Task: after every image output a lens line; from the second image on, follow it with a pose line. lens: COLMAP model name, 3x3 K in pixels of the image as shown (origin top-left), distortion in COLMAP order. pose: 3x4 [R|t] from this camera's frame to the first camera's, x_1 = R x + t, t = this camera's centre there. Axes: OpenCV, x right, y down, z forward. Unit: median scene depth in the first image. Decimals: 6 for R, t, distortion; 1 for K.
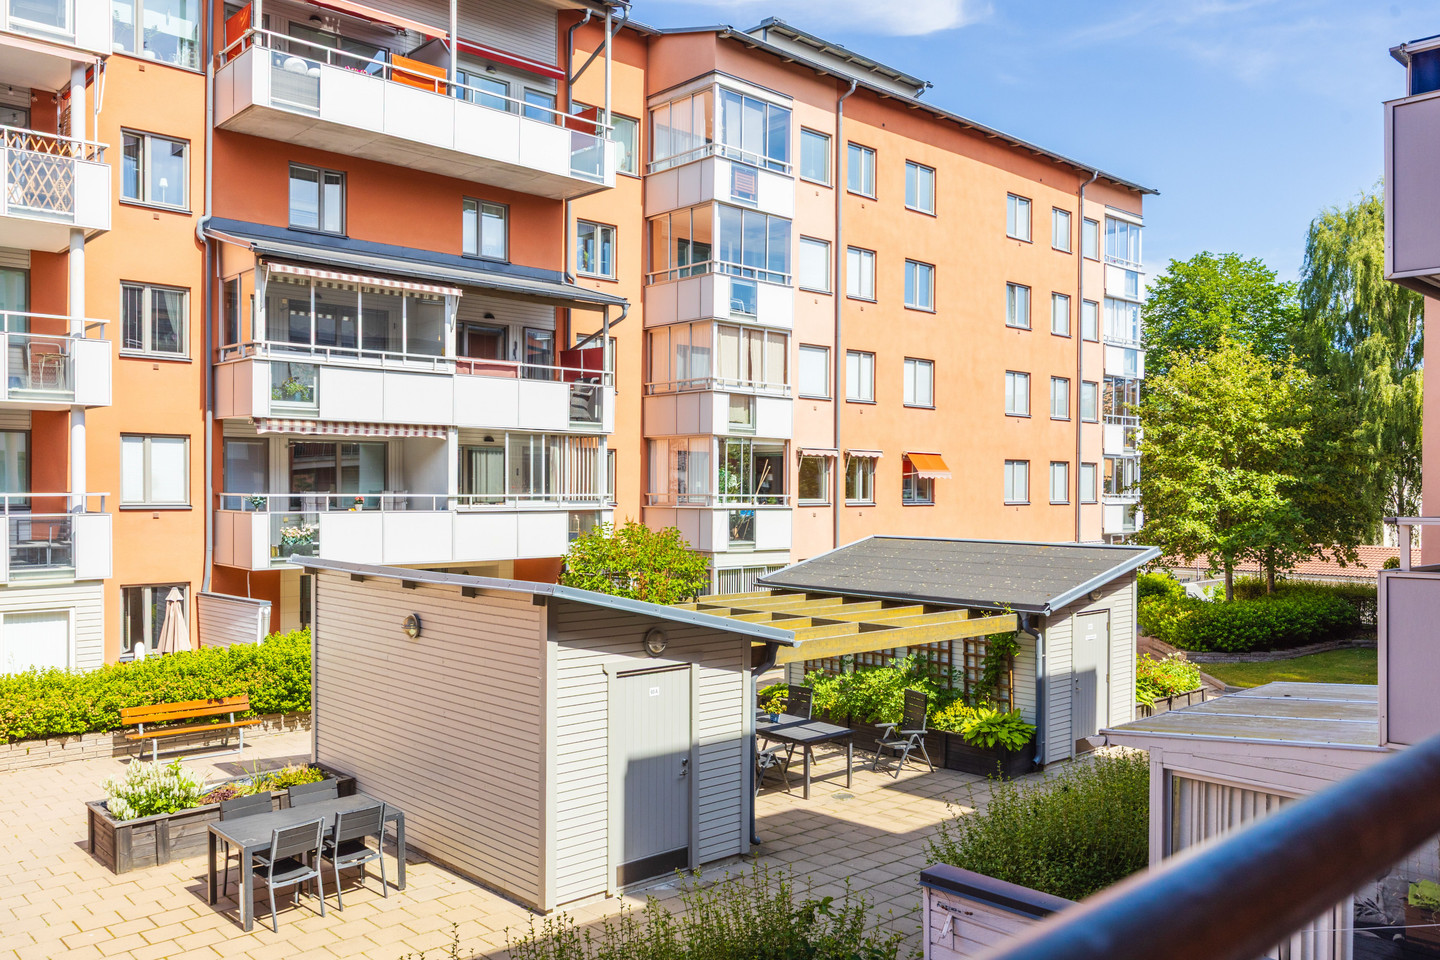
lens RADIAL K [[1149.7, 0, 719.0], [0, 1149.7, 489.2], [0, 0, 1]] dist [-0.009885, -0.008792]
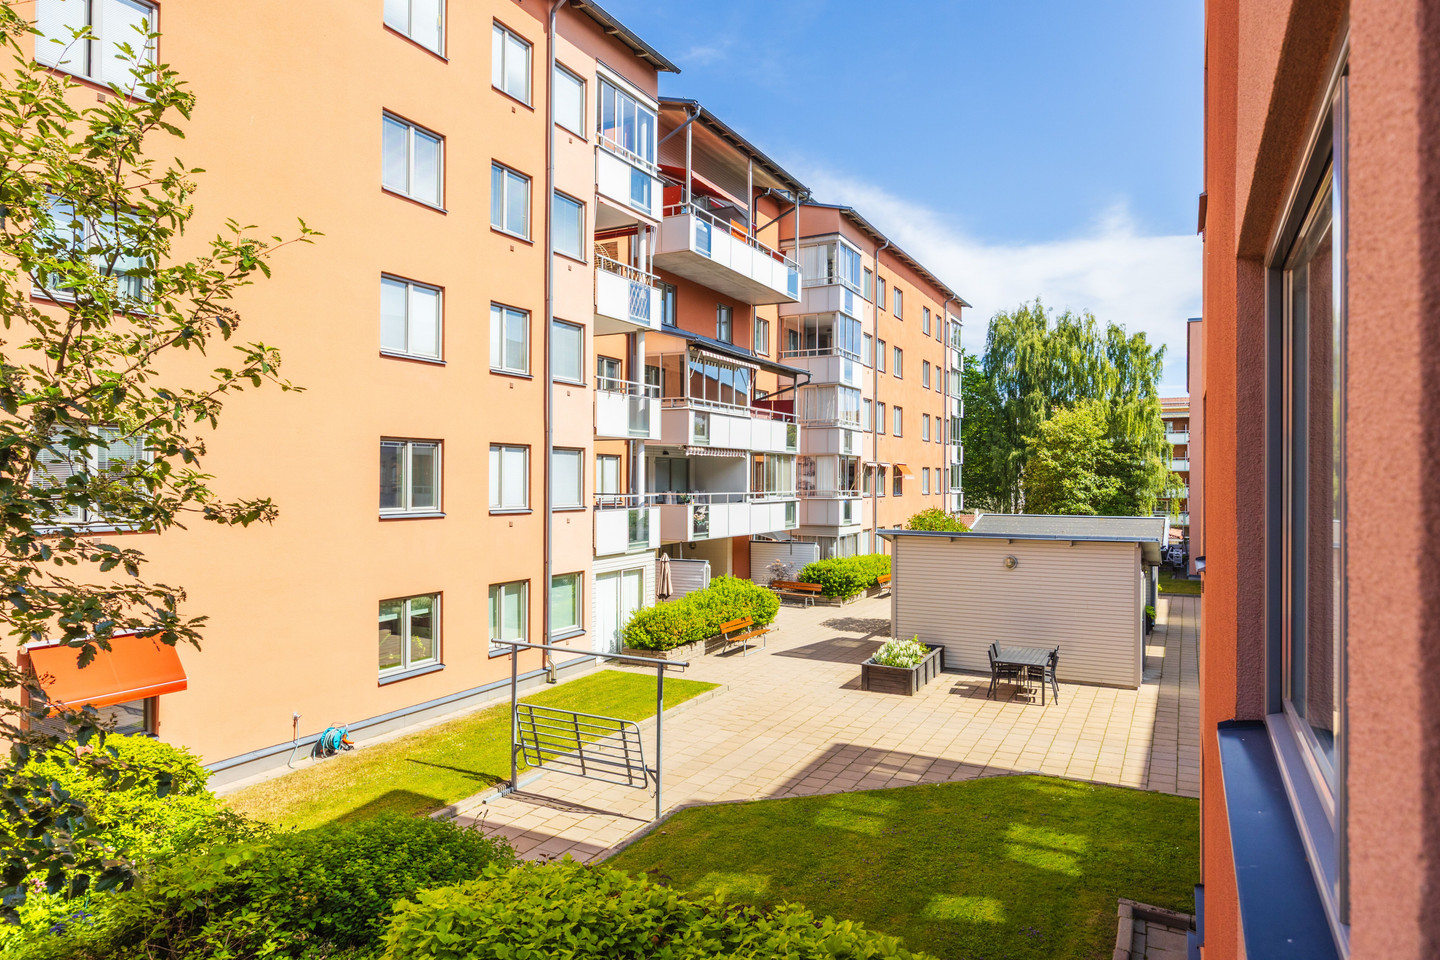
lens RADIAL K [[865.4, 0, 722.4], [0, 865.4, 473.7], [0, 0, 1]] dist [-0.001166, 0.001858]
pose [[0.948105, 0.000982, 0.317957, -0.552457], [0.001118, 0.999979, -0.006422, -0.011758], [-0.317956, 0.006444, 0.948084, -0.117157]]
